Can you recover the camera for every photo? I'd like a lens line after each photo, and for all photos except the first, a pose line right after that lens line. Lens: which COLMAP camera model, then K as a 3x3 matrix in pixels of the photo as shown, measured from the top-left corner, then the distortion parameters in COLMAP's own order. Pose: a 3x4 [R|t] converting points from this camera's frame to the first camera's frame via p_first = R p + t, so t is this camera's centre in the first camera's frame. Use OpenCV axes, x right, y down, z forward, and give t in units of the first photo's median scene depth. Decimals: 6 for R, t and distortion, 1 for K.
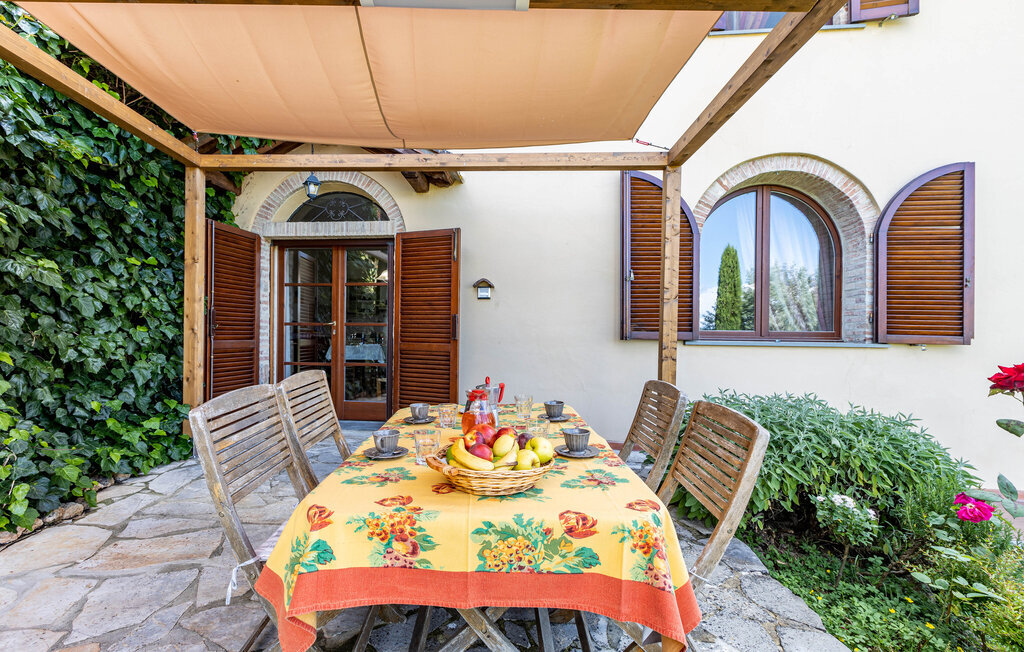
lens RADIAL K [[459.9, 0, 509.0], [0, 459.9, 324.6], [0, 0, 1]] dist [0.005200, -0.000910]
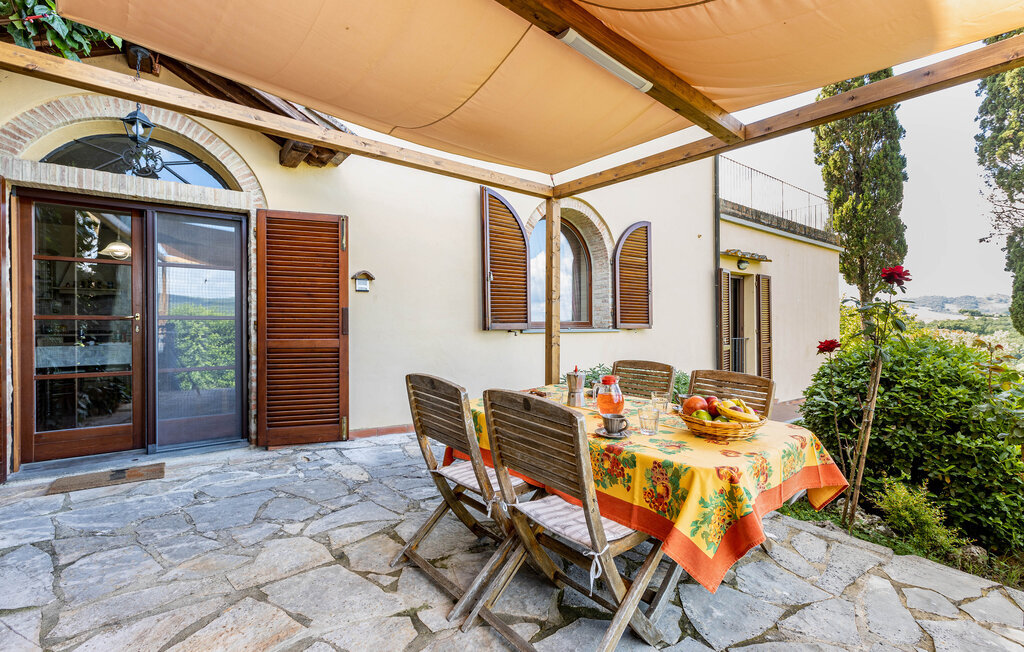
lens RADIAL K [[459.9, 0, 506.5], [0, 459.9, 326.3], [0, 0, 1]] dist [0.005200, -0.000910]
pose [[0.740001, -0.017219, 0.672385, -0.506187], [0.000838, 0.999695, 0.024679, -0.006737], [-0.672605, -0.017699, 0.739790, 0.084315]]
